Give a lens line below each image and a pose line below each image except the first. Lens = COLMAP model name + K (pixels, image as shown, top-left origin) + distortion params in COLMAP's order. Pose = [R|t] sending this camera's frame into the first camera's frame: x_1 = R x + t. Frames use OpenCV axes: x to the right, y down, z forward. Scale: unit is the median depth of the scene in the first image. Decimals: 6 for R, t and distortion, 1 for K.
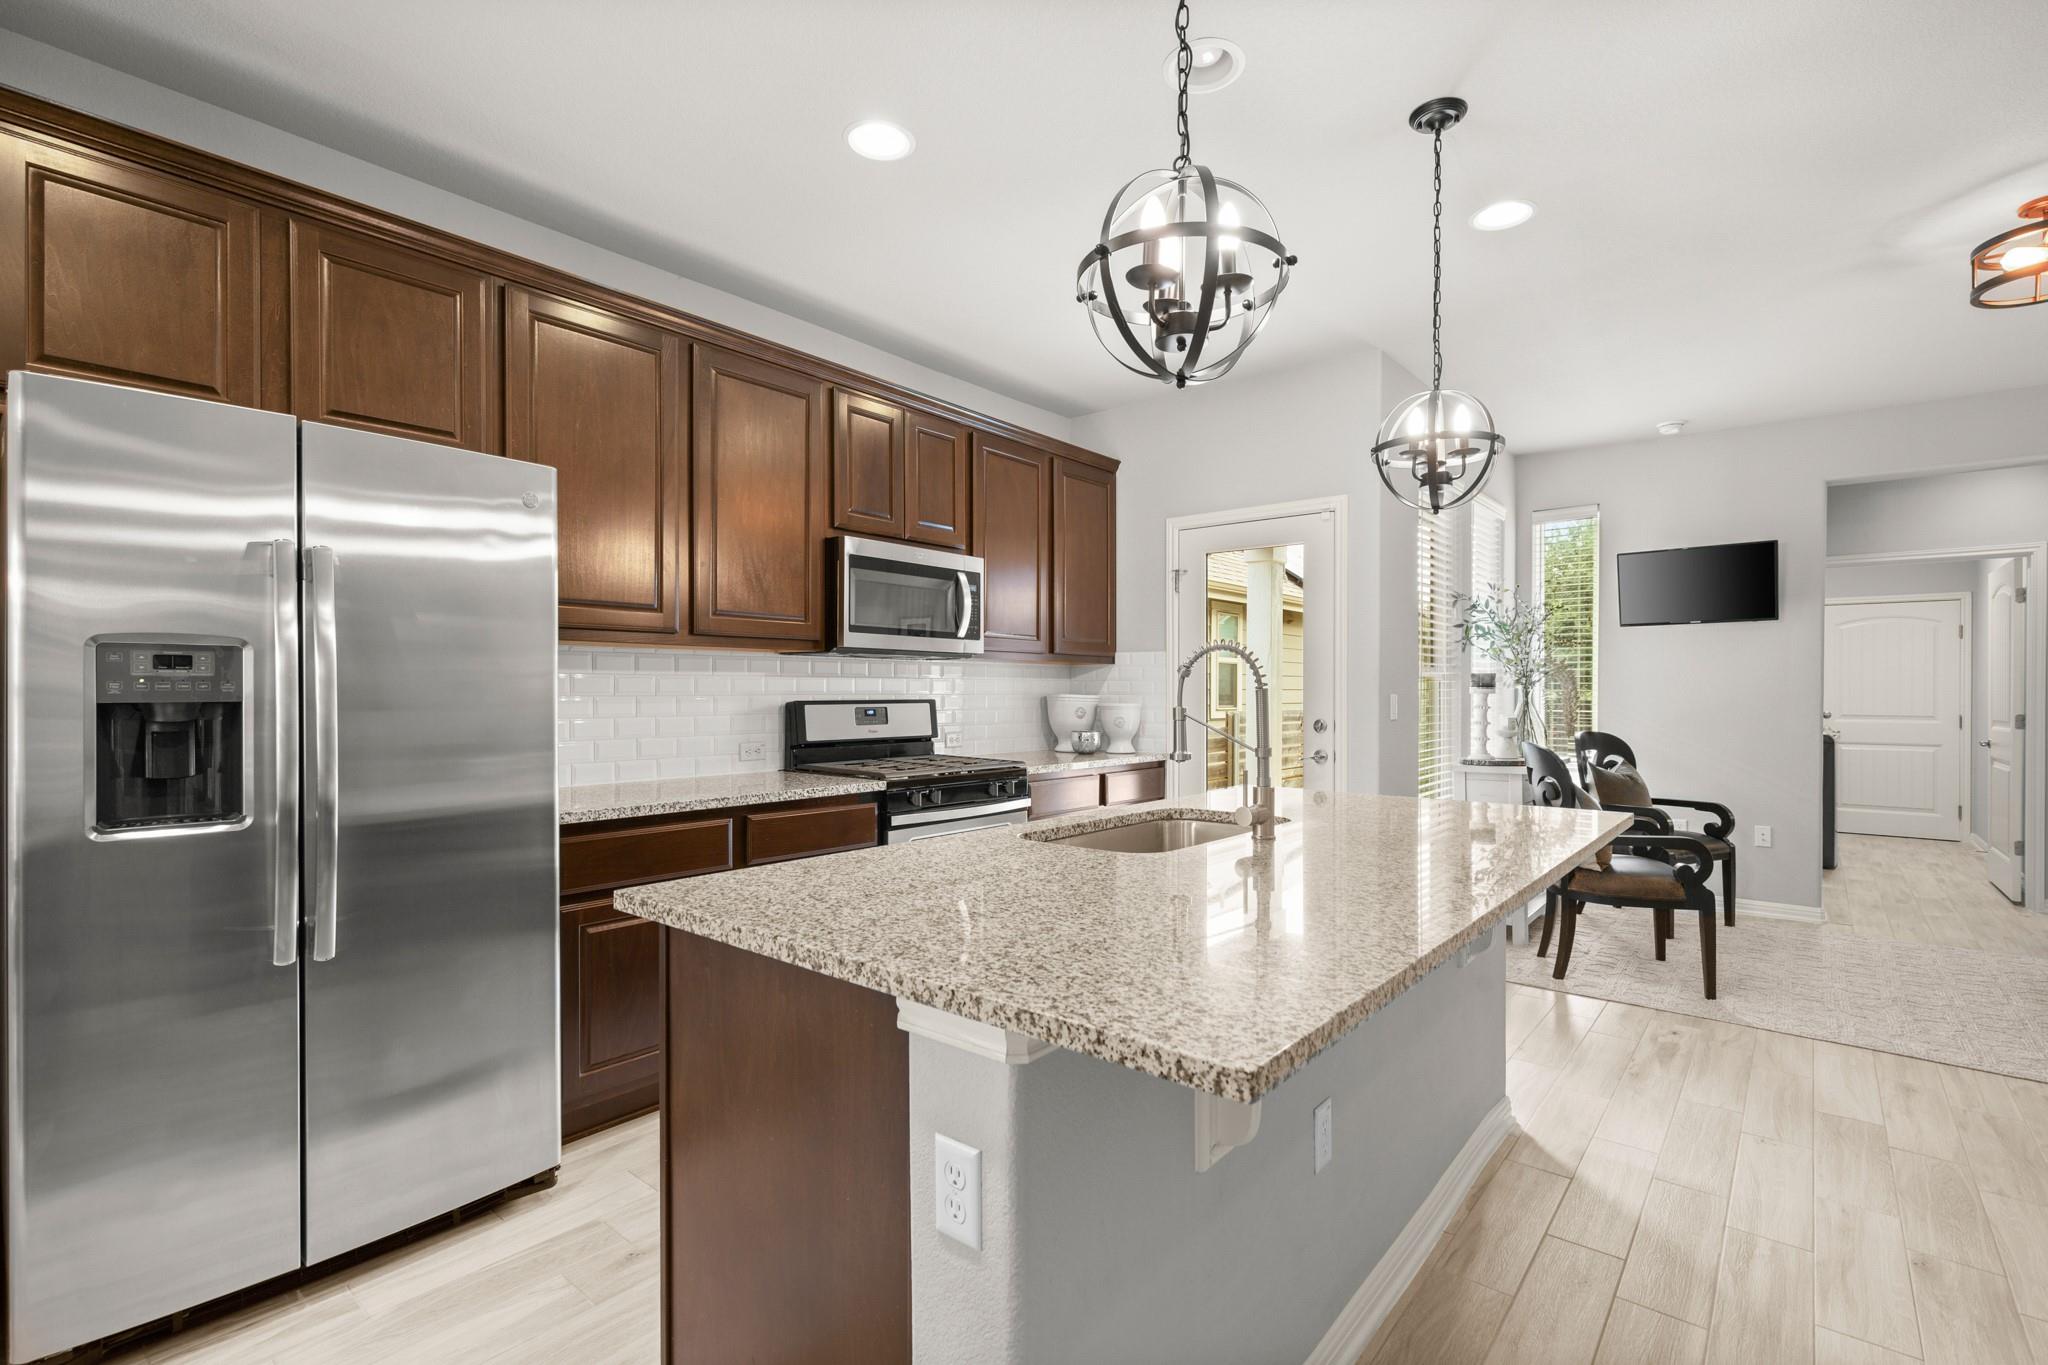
lens RADIAL K [[933.2, 0, 1033.3], [0, 933.2, 691.4], [0, 0, 1]] dist [0.015523, -0.000102]
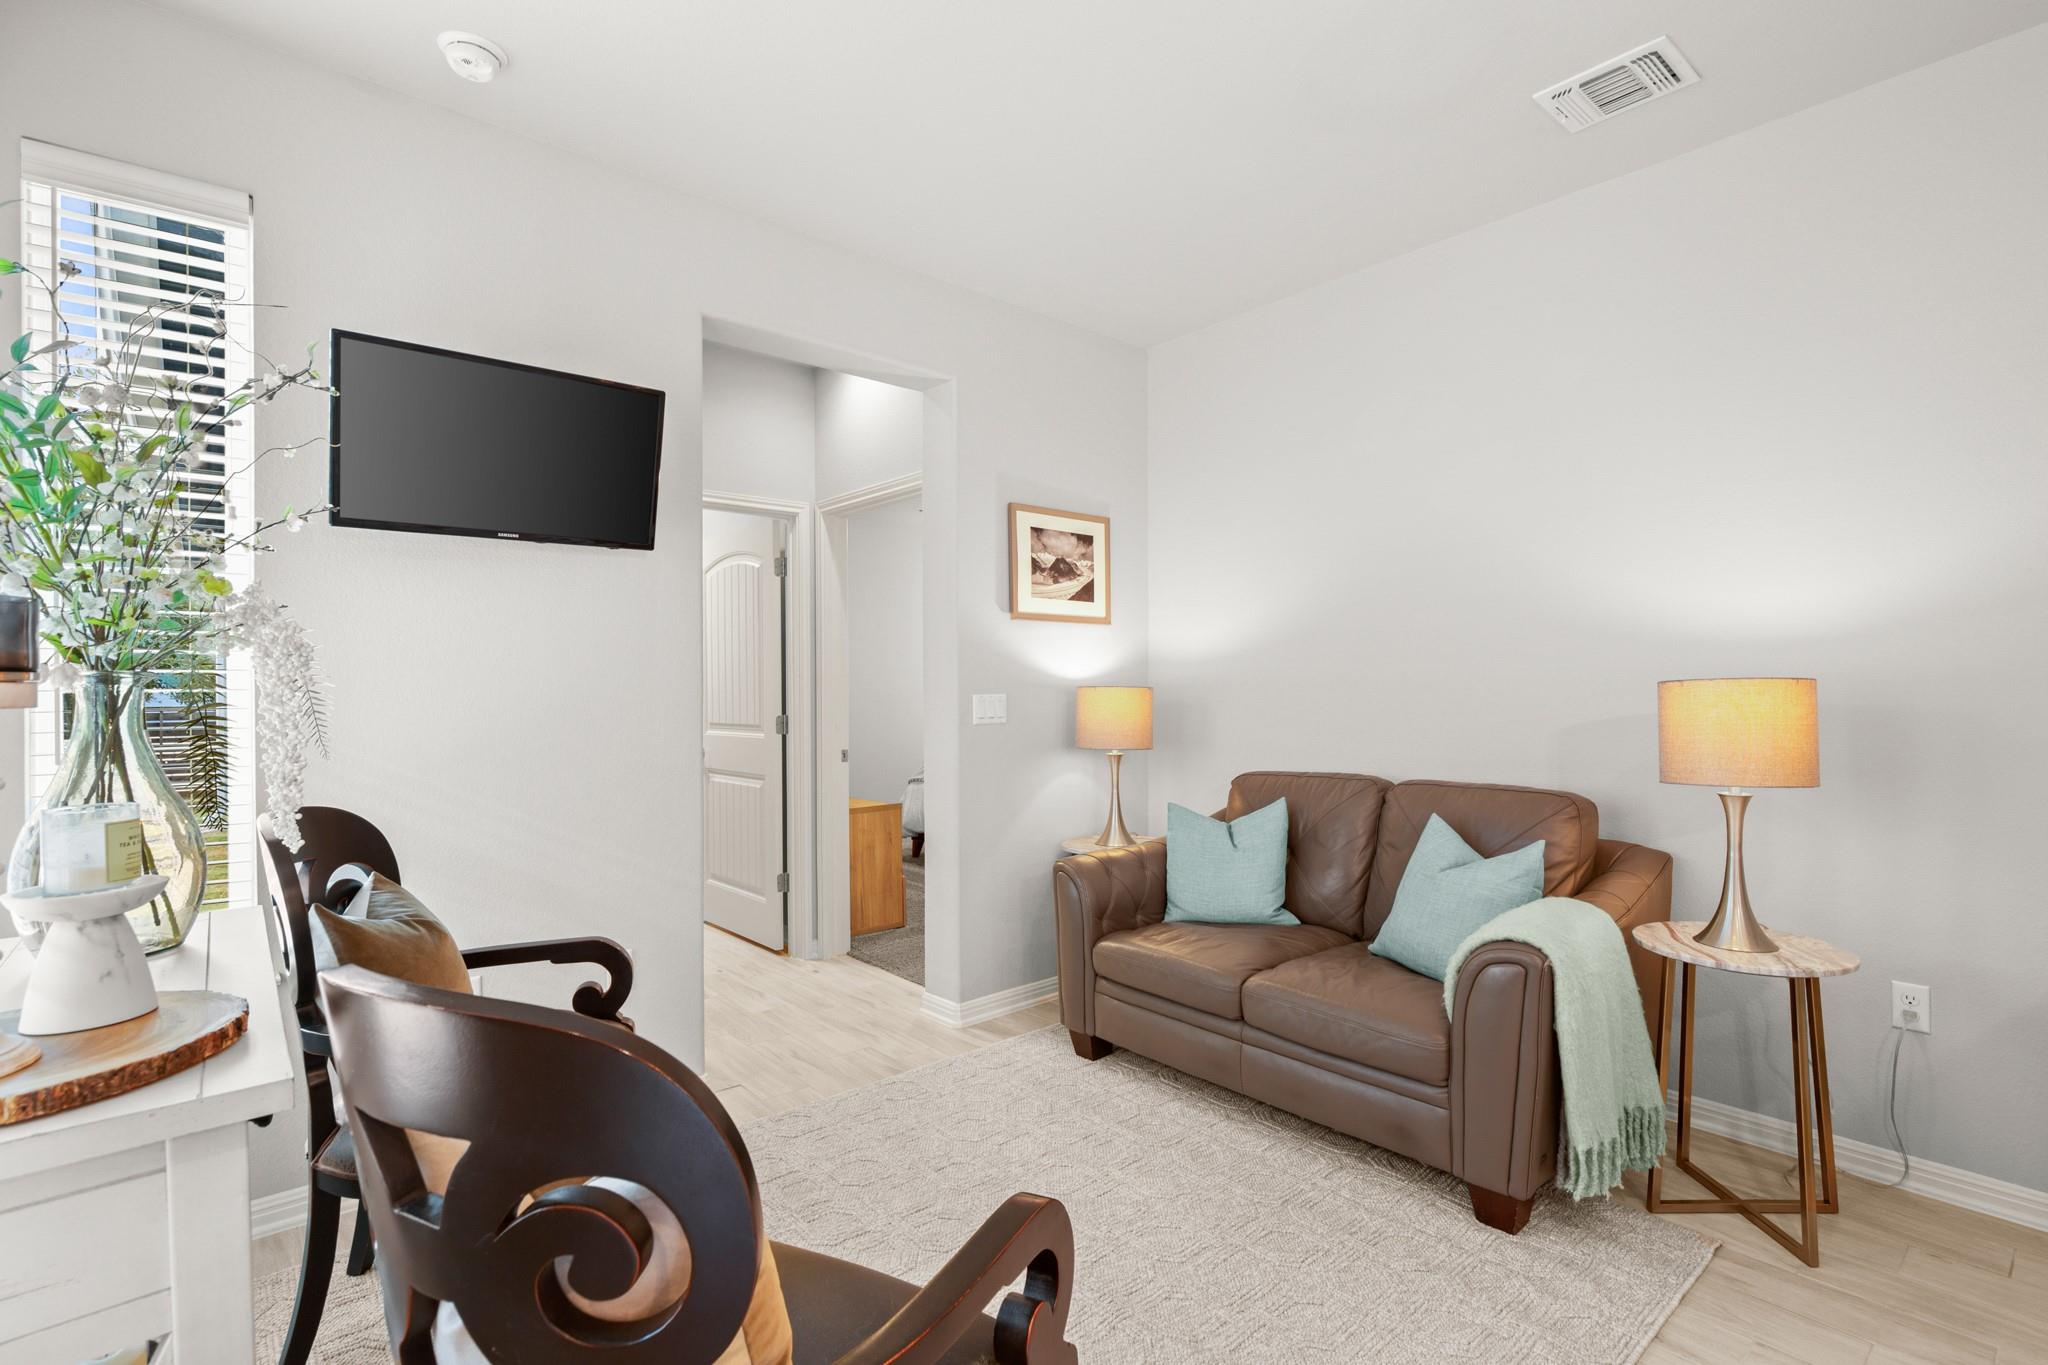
lens RADIAL K [[933.2, 0, 1026.9], [0, 933.2, 682.0], [0, 0, 1]] dist [0.015523, -0.000102]
pose [[0.171647, 0.002813, 0.985155, 0.303881], [0.009573, 0.999944, -0.004523, 0.000715], [-0.985112, 0.010208, 0.171610, 0.681283]]
